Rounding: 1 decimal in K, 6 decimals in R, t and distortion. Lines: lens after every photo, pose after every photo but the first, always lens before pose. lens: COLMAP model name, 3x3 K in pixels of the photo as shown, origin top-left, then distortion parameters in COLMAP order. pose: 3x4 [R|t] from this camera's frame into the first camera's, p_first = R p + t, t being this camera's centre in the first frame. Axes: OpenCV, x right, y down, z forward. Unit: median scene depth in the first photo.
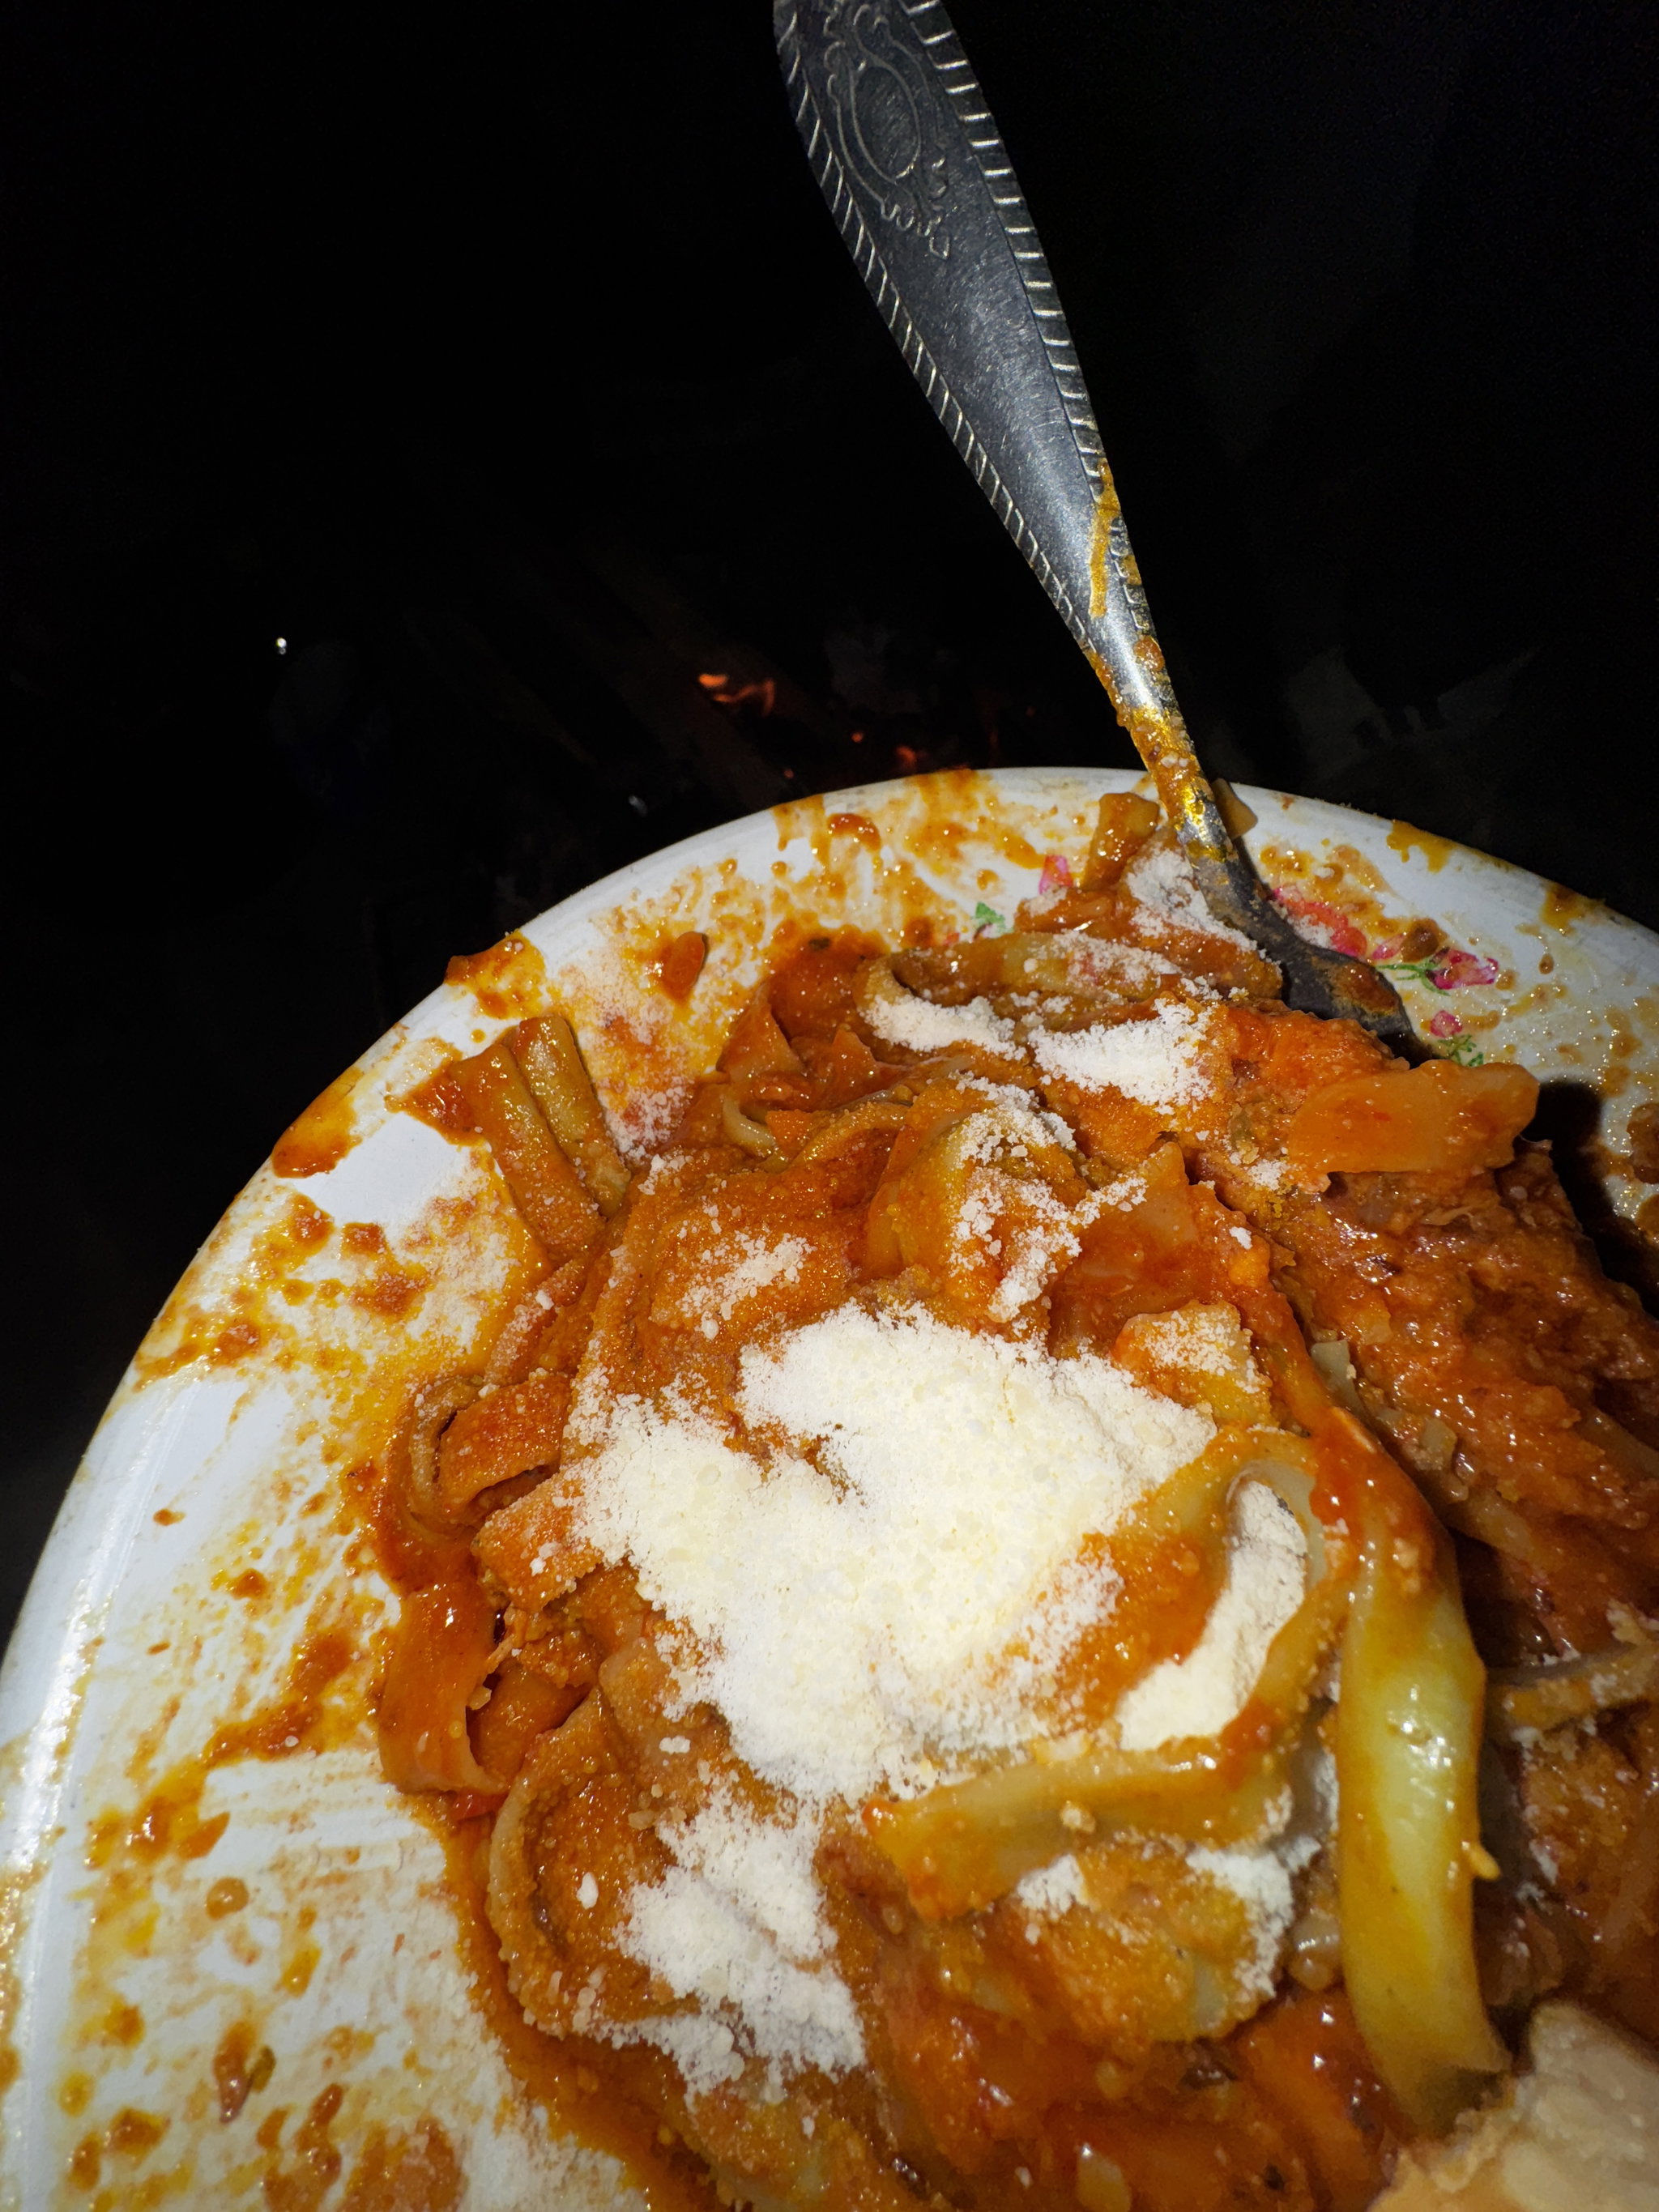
lens RADIAL K [[914.6, 0, 823.8], [0, 914.6, 1109.1], [0, 0, 1]] dist [0.009196, -0.000359]
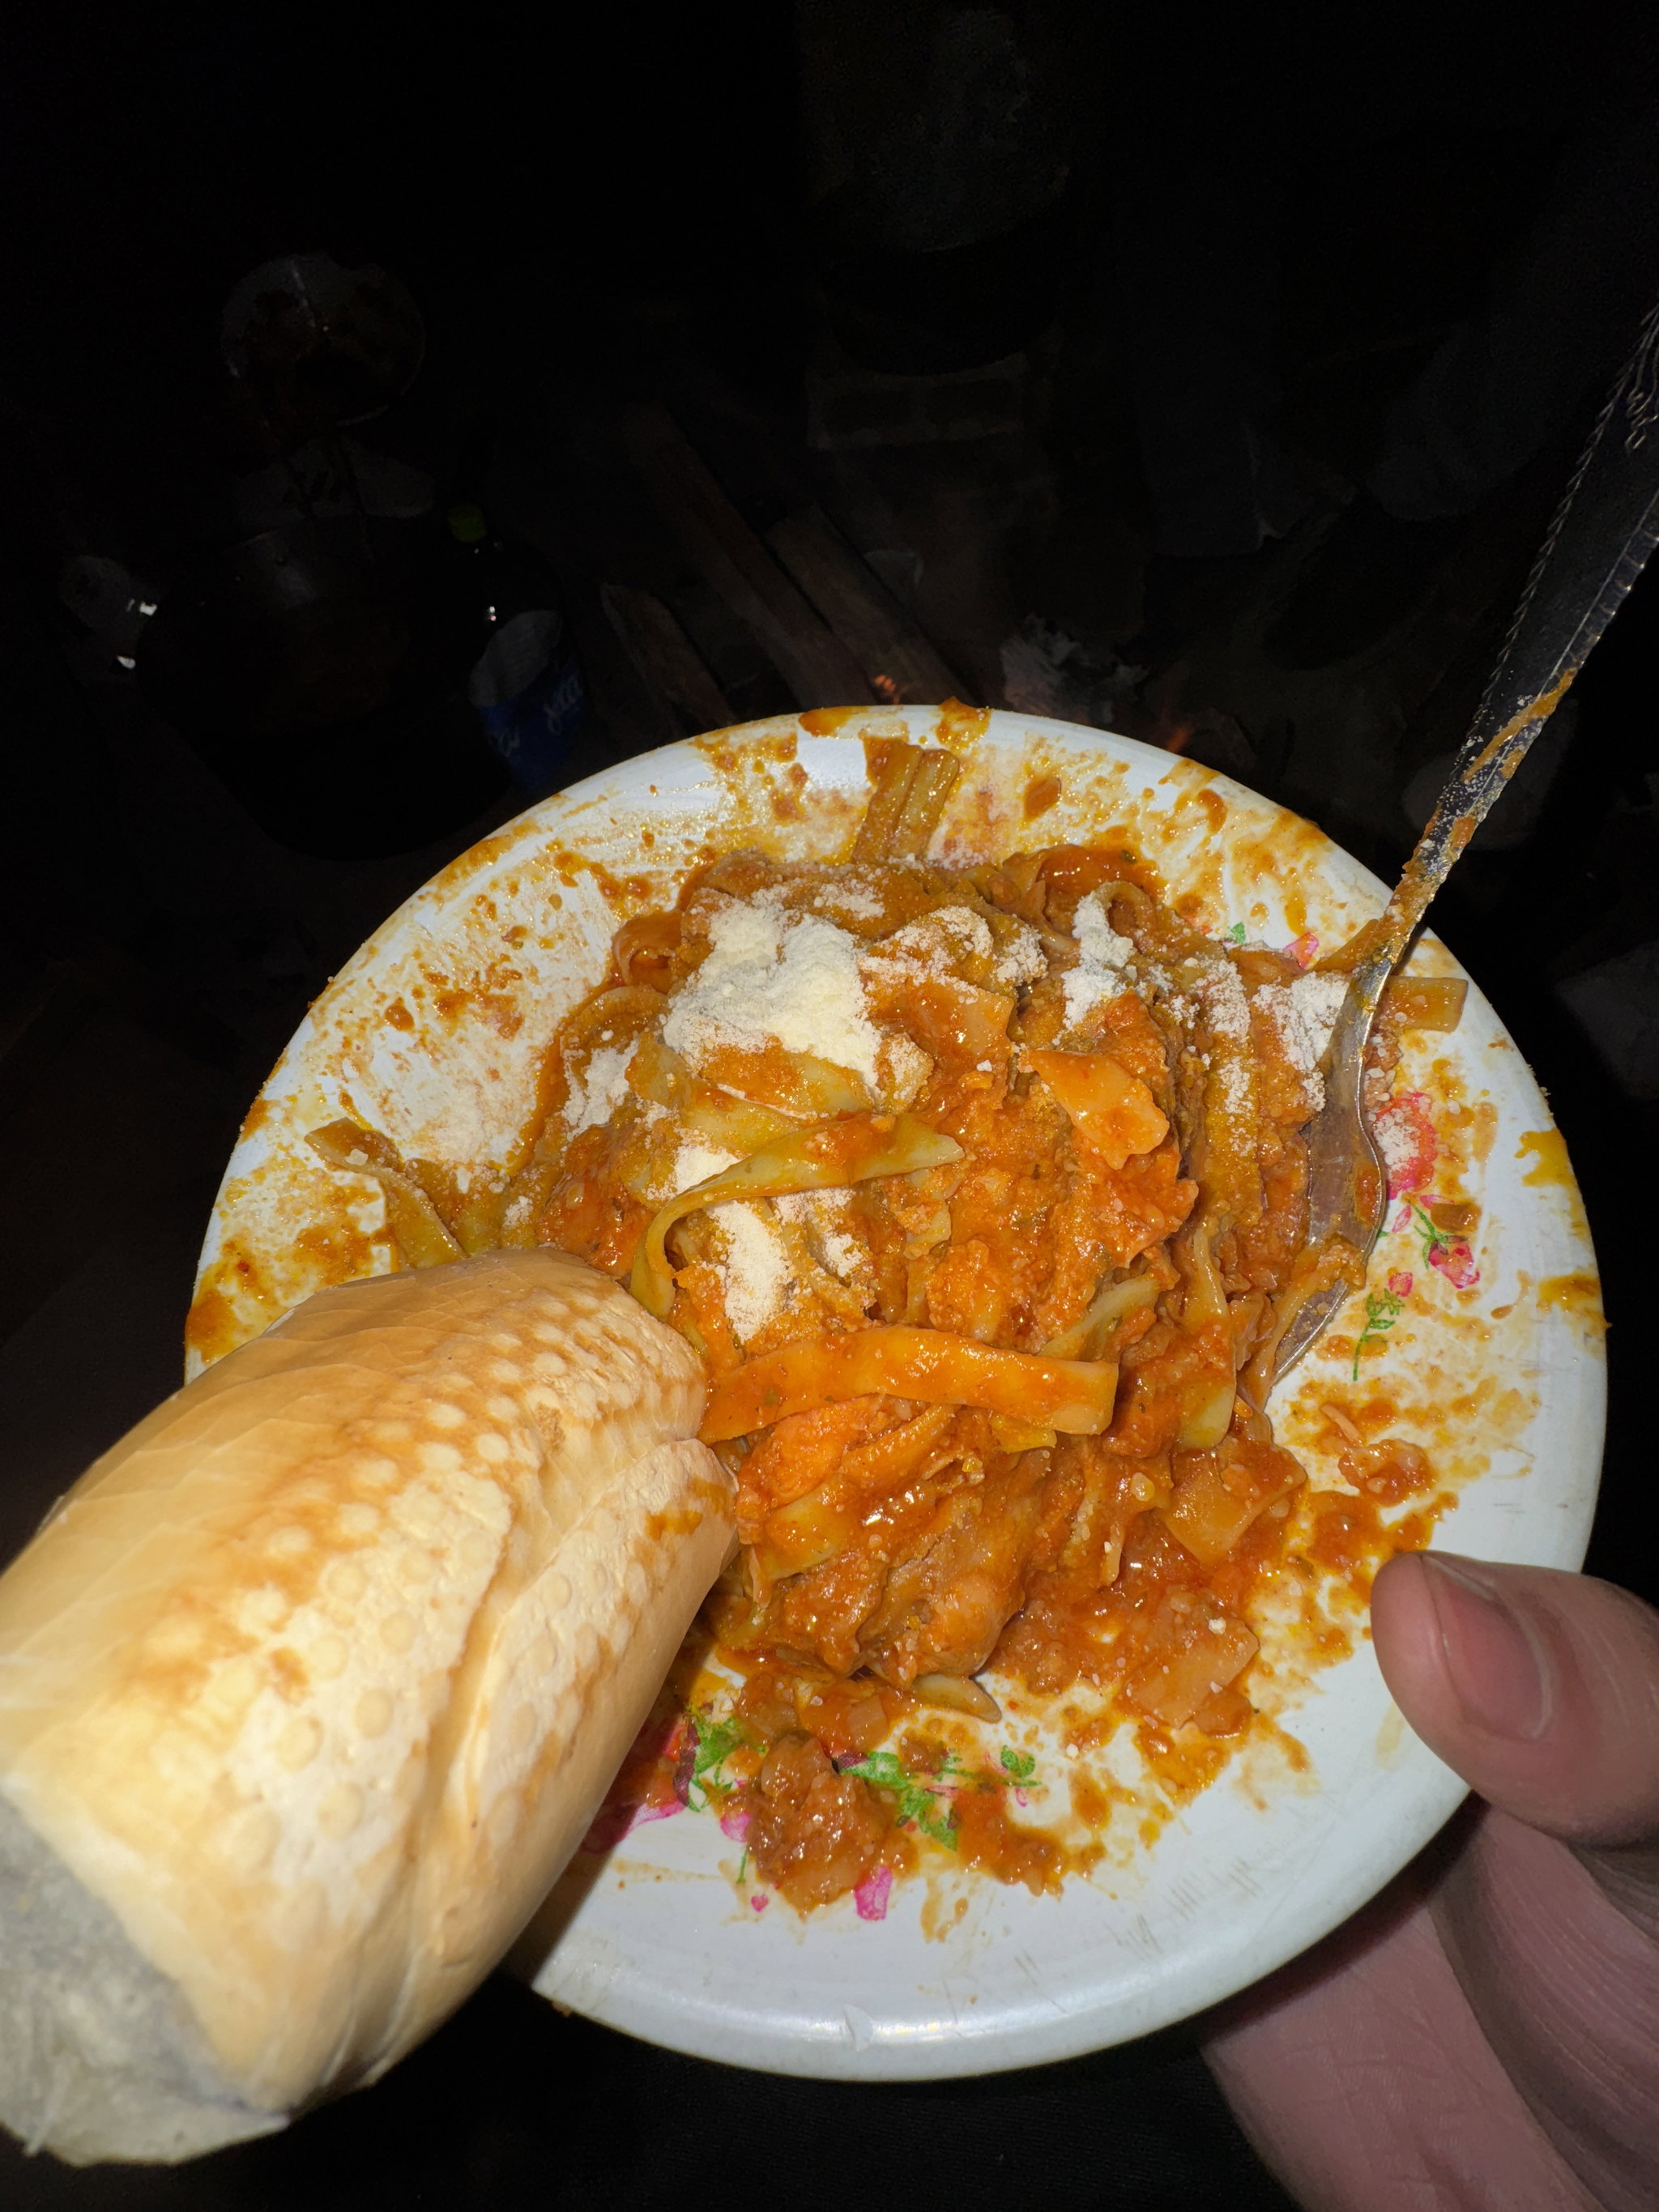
lens RADIAL K [[911.9, 0, 823.3], [0, 911.9, 1104.0], [0, 0, 1]] dist [0.007295, 0.000116]
pose [[0.408940, 0.765761, -0.496365, 0.937156], [-0.709682, 0.608809, 0.354547, -0.144299], [0.573690, 0.207273, 0.792413, -0.309375]]
